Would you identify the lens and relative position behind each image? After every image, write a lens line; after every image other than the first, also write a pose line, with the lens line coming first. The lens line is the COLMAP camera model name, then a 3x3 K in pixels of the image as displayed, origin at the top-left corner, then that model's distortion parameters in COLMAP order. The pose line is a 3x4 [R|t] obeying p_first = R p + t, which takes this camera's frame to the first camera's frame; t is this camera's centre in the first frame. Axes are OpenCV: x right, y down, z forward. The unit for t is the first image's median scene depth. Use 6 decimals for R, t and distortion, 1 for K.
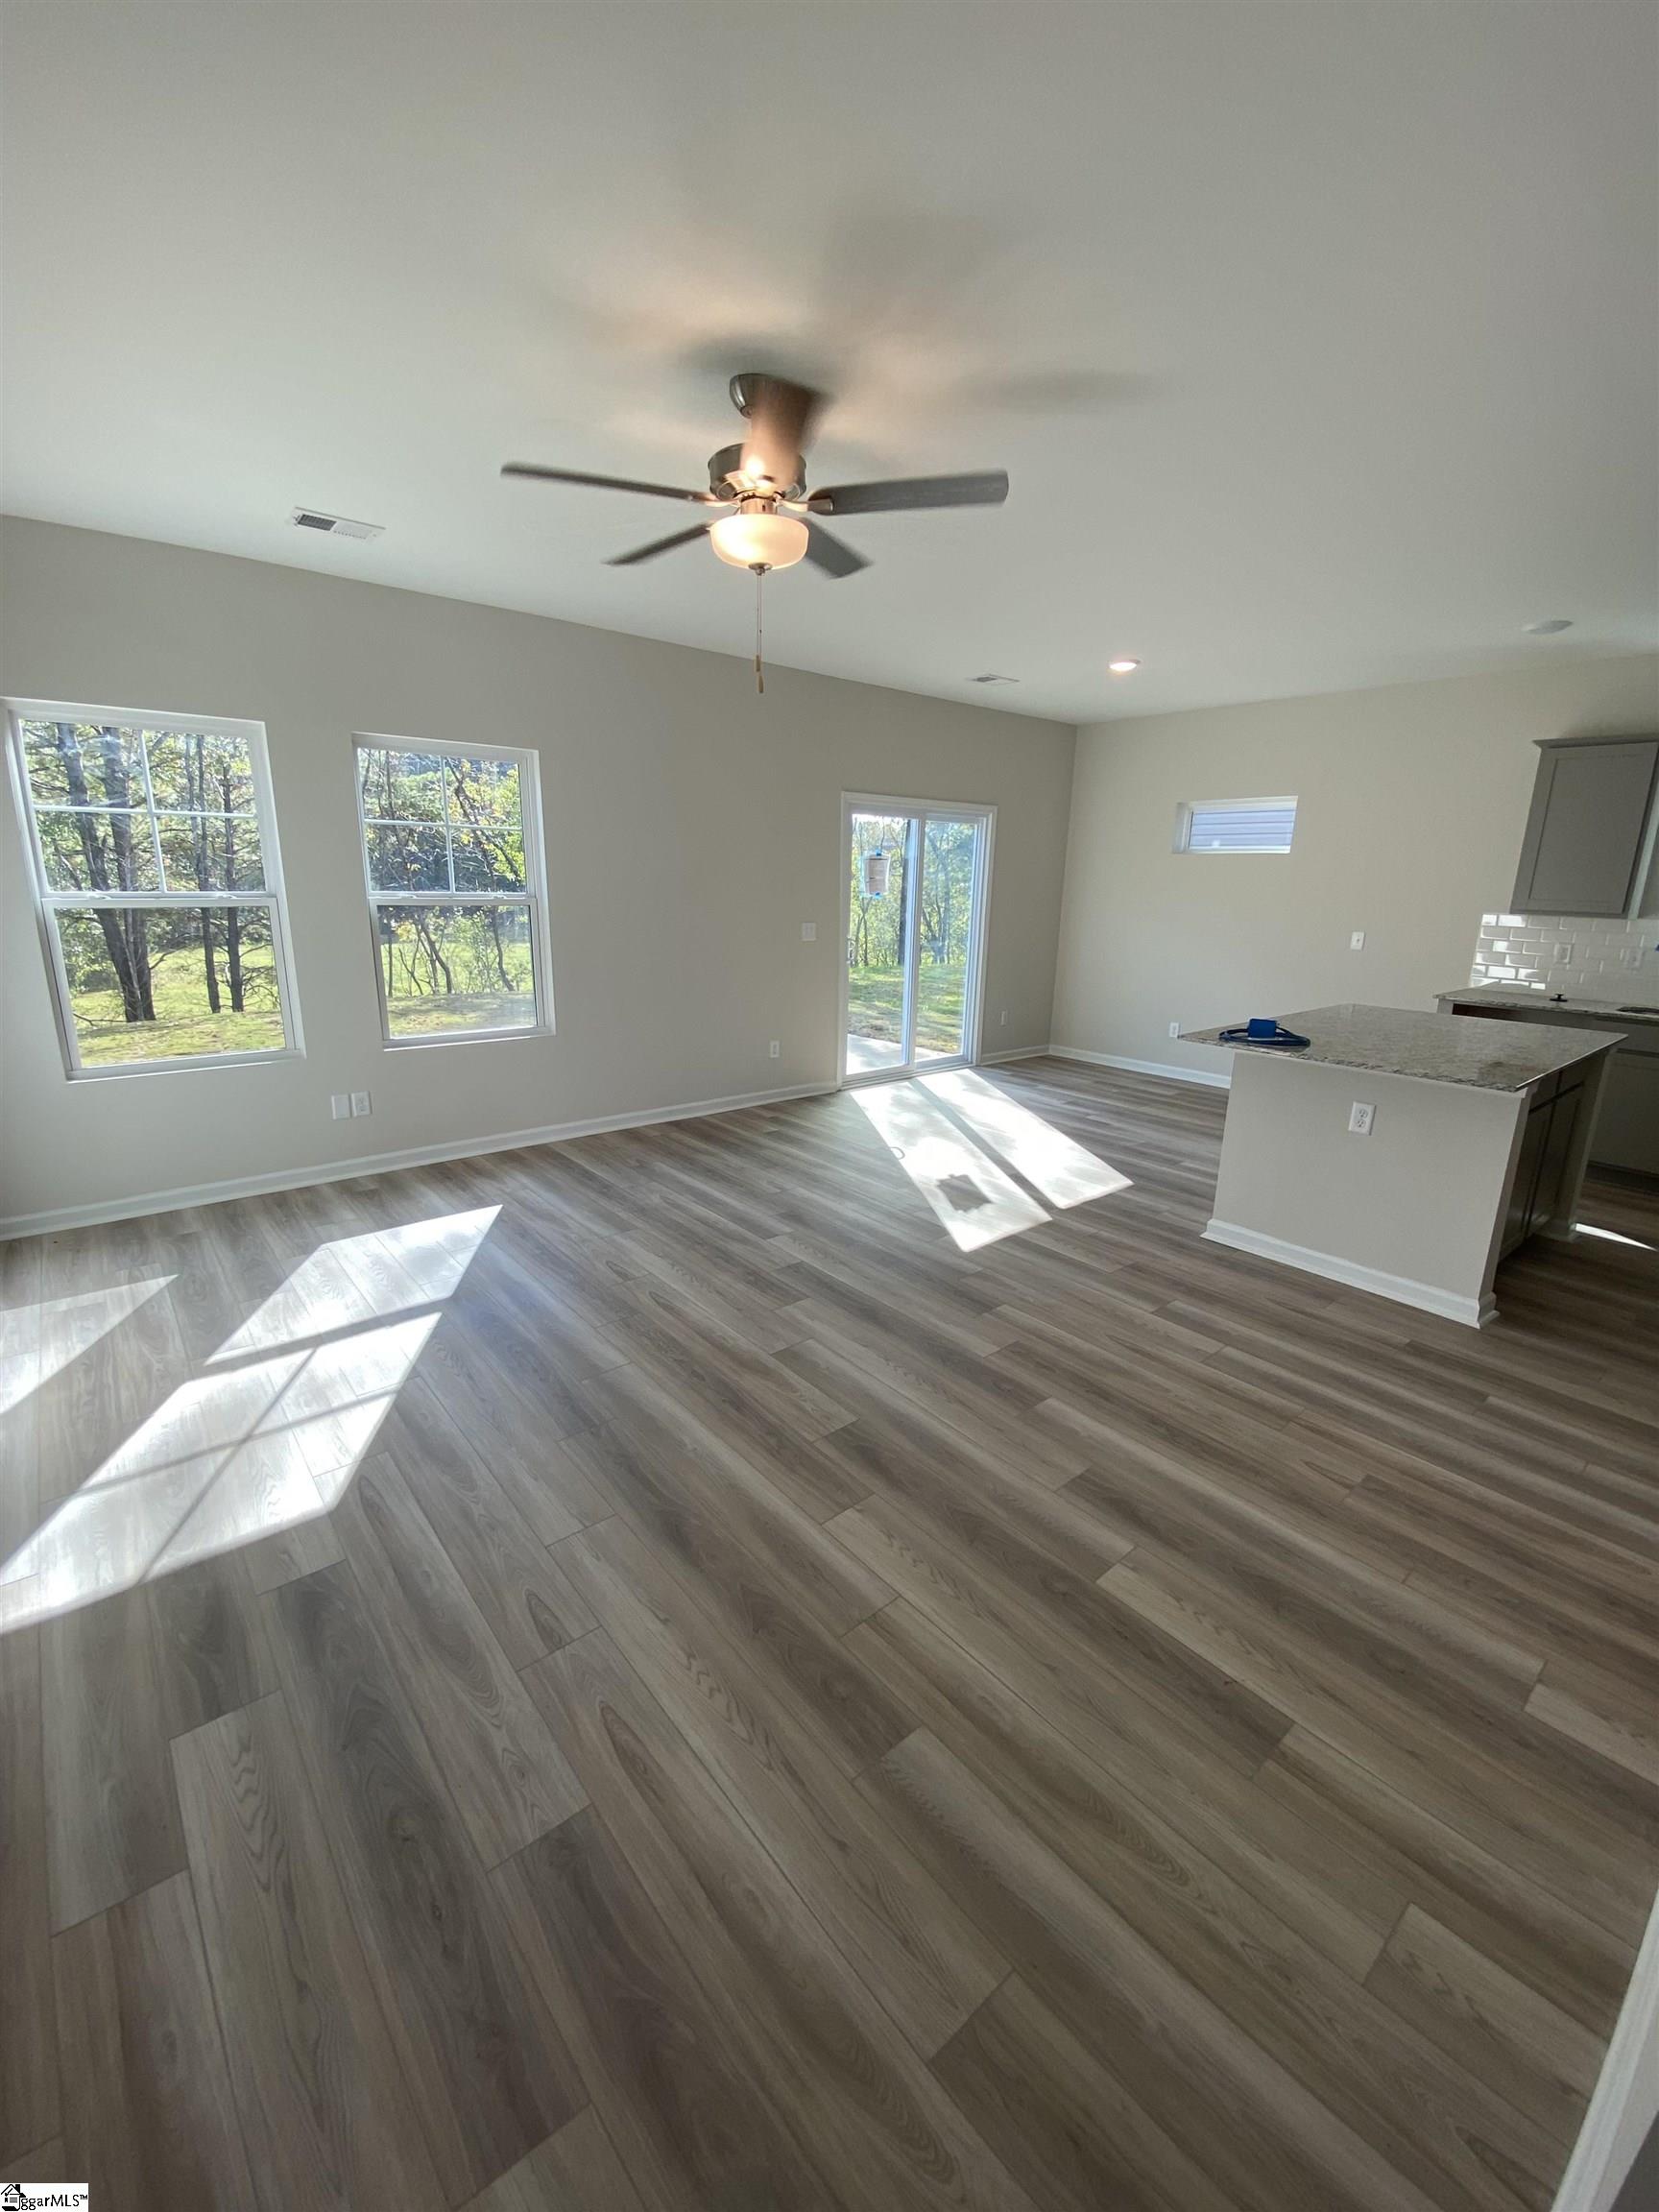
lens RADIAL K [[887.6, 0, 829.5], [0, 887.6, 1106.0], [0, 0, 1]] dist [0.080565, -0.042984]
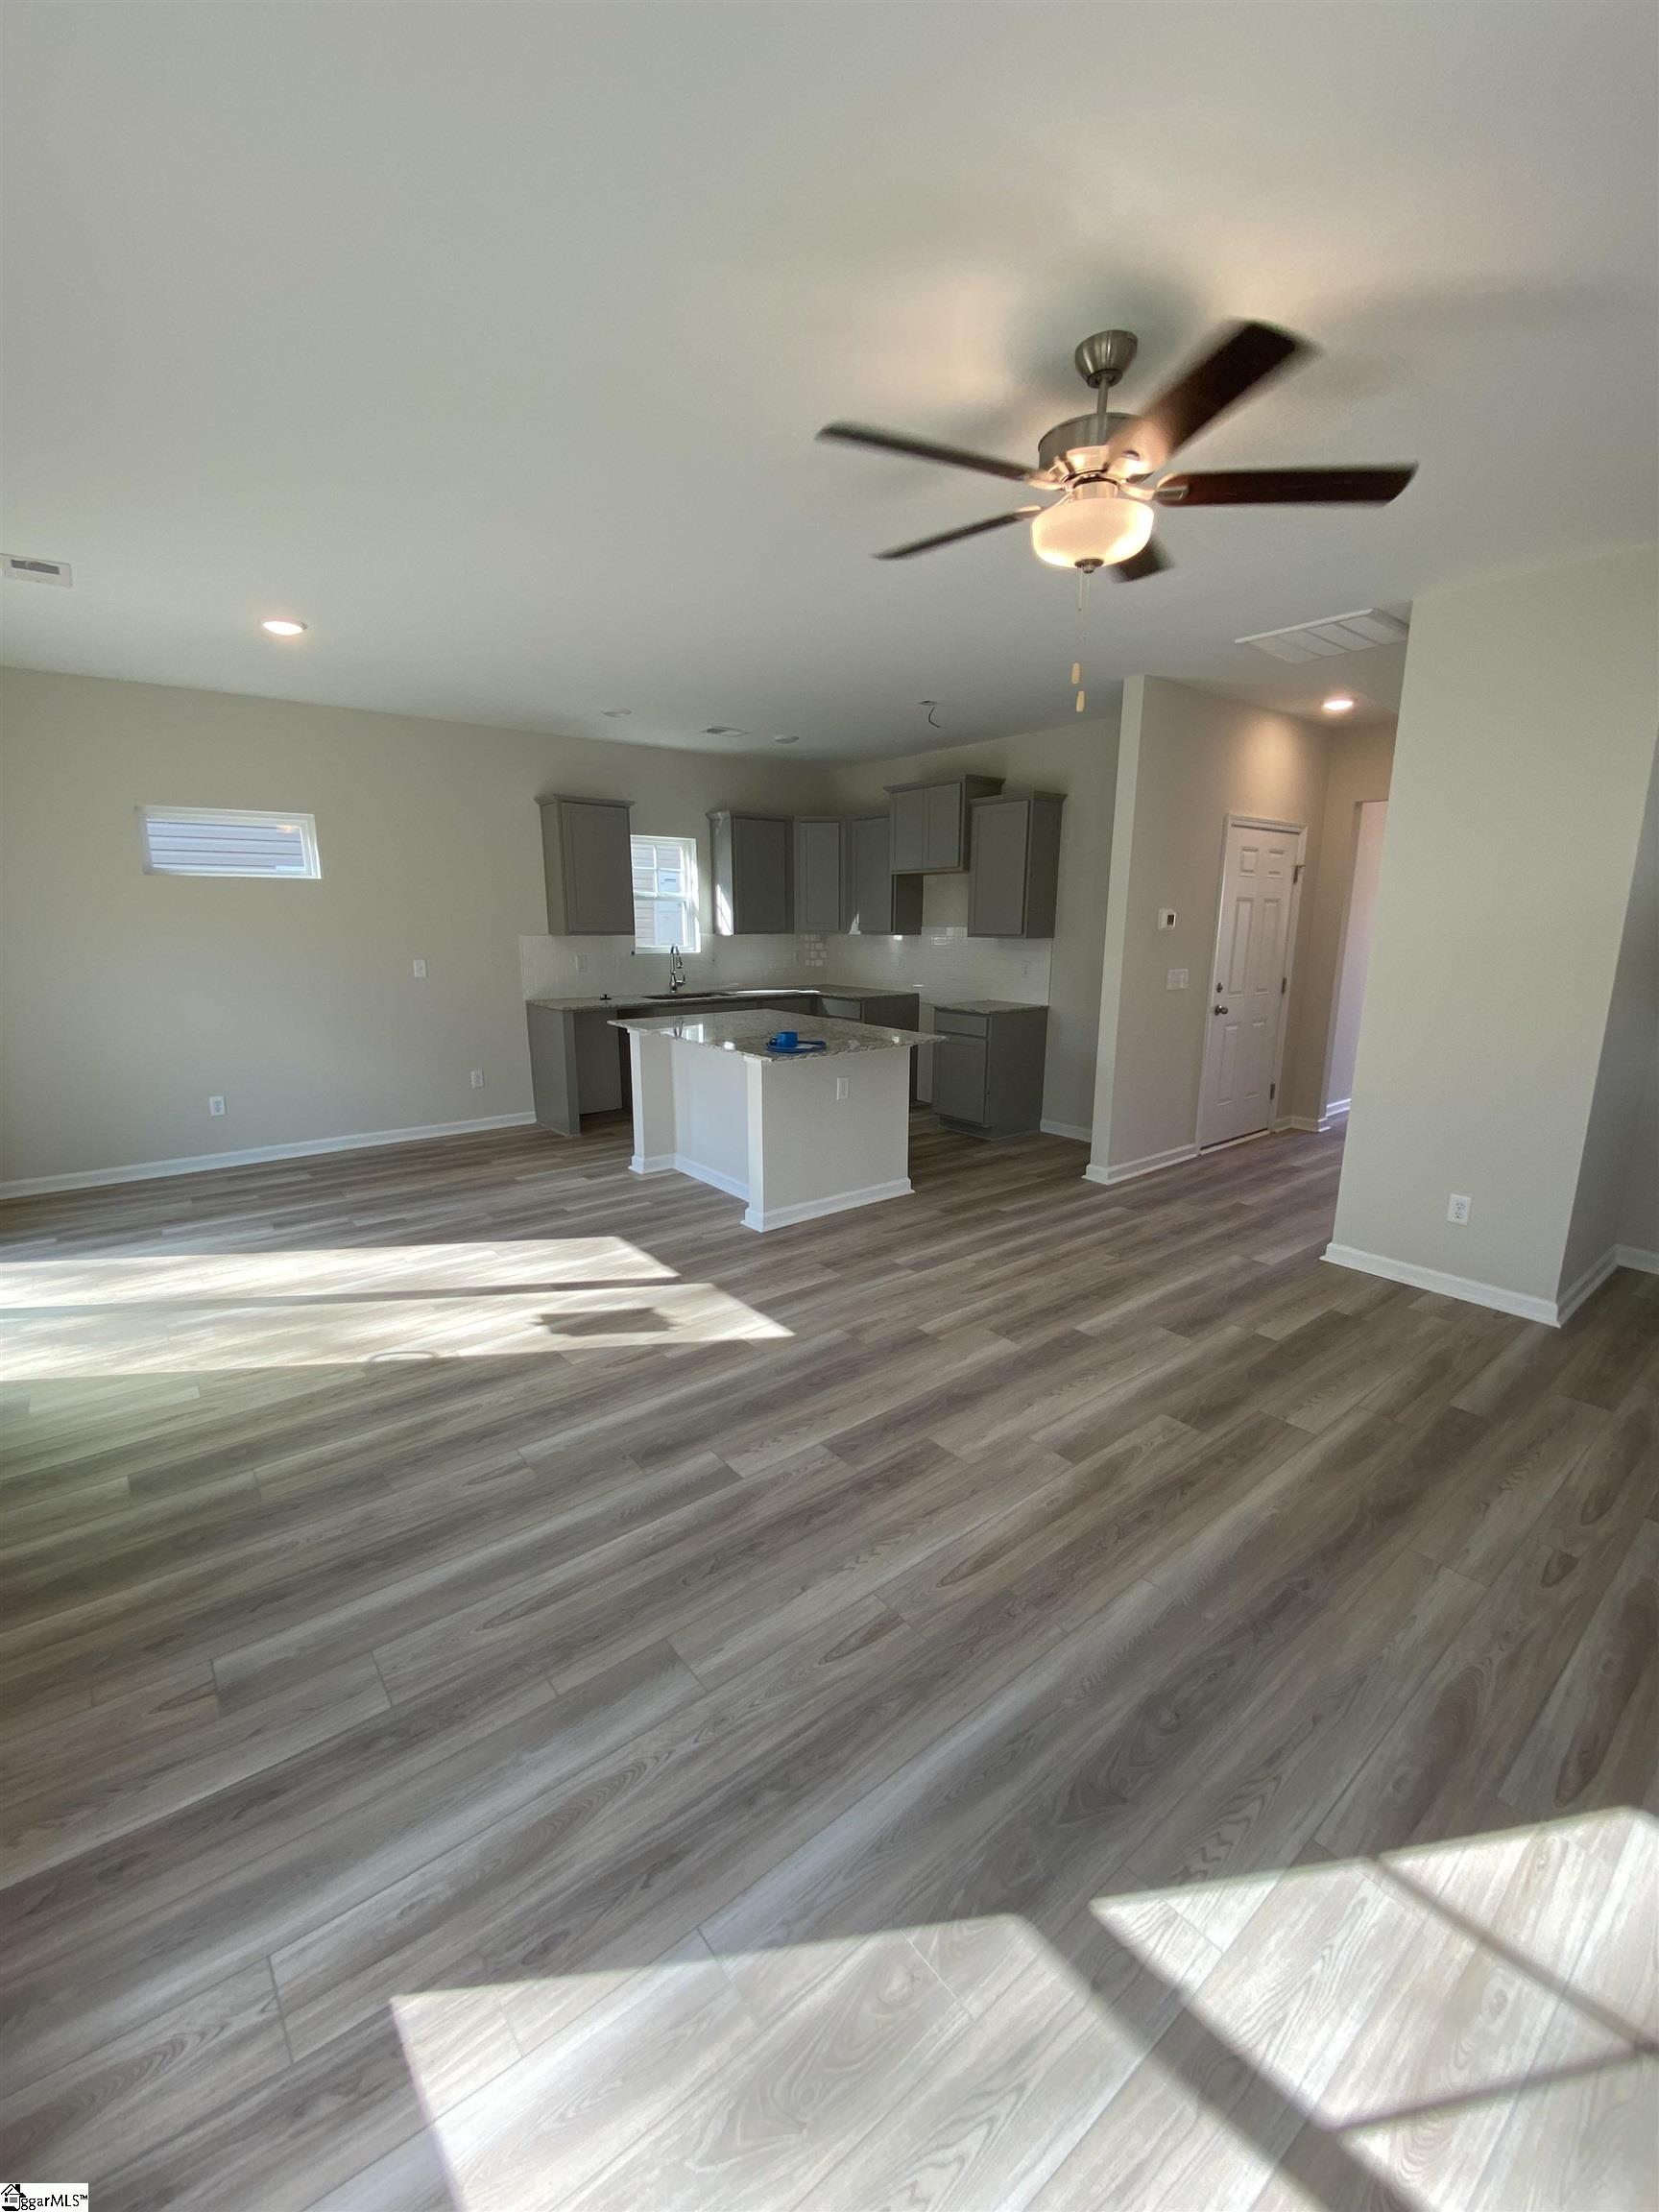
lens RADIAL K [[907.8, 0, 829.5], [0, 907.8, 1106.0], [0, 0, 1]] dist [0.008864, -0.014157]
pose [[0.019018, -0.233060, 0.972276, -0.743477], [0.250857, 0.942458, 0.221006, -0.266195], [-0.967837, 0.239699, 0.076388, 0.950316]]
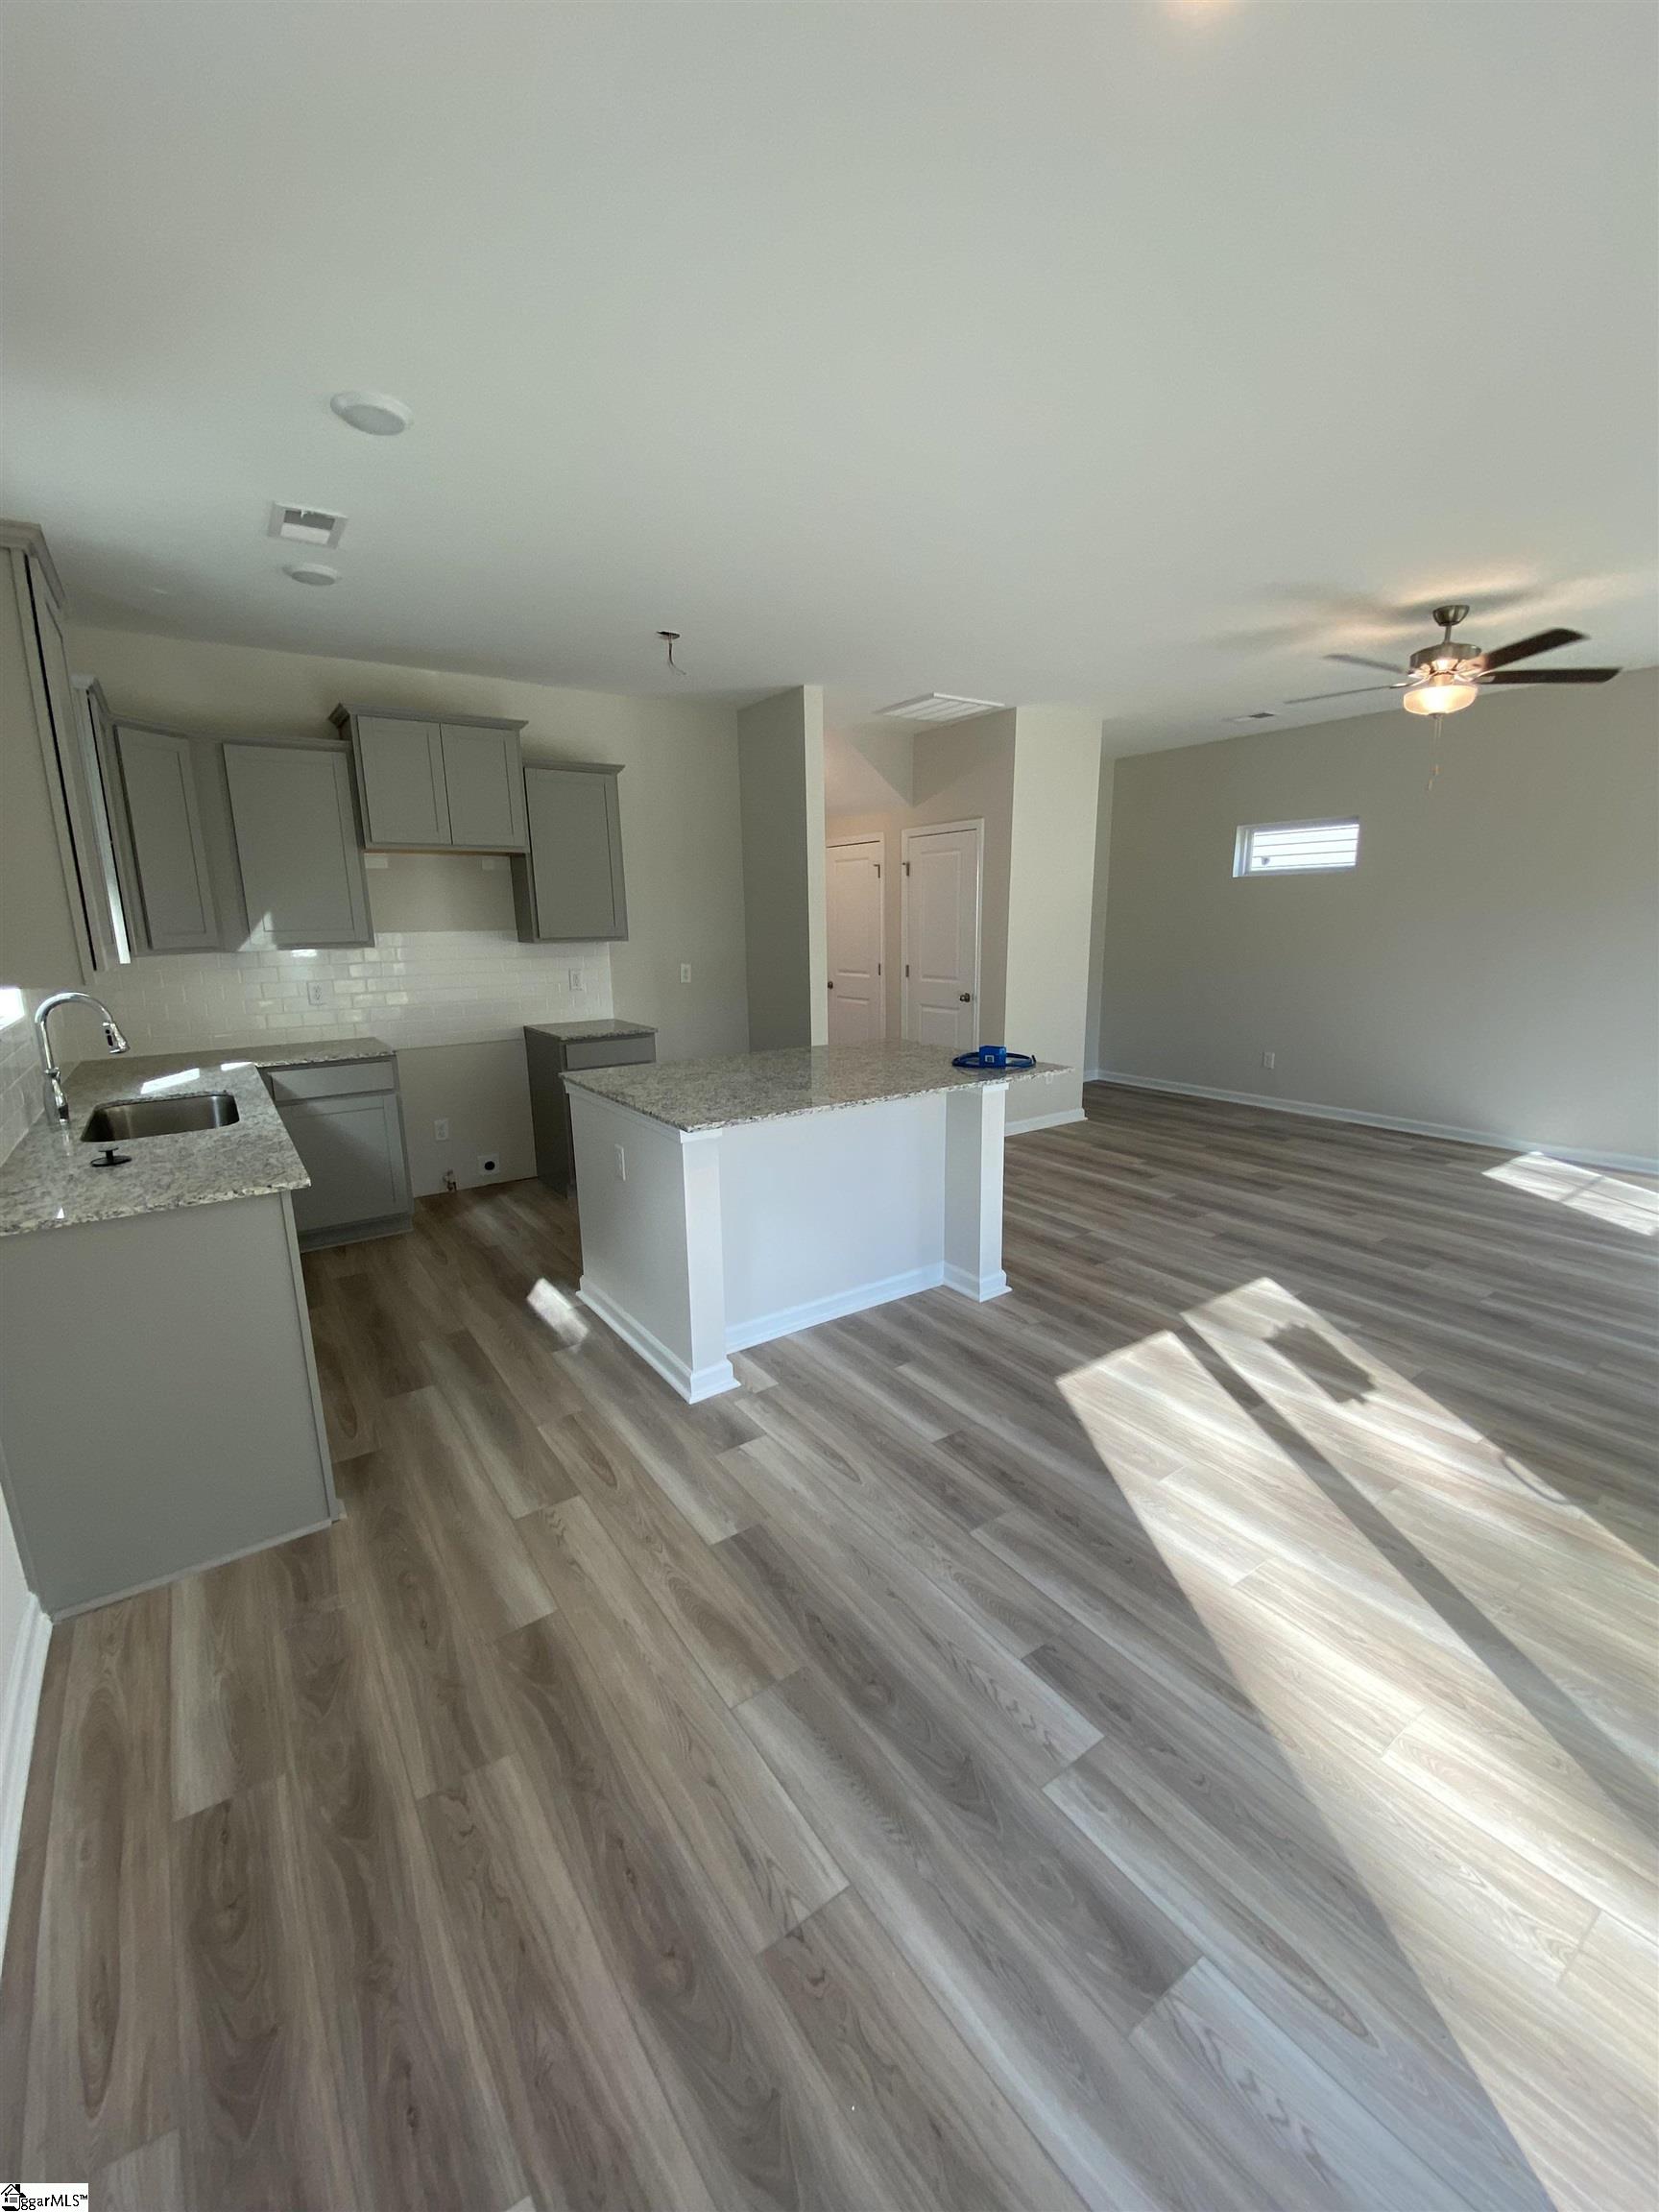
lens RADIAL K [[907.8, 0, 829.5], [0, 907.8, 1106.0], [0, 0, 1]] dist [0.008864, -0.014157]
pose [[-0.996815, -0.030060, 0.073860, 0.635512], [0.007215, 0.888430, 0.458955, -0.528477], [-0.079415, 0.458027, -0.885384, 2.074304]]
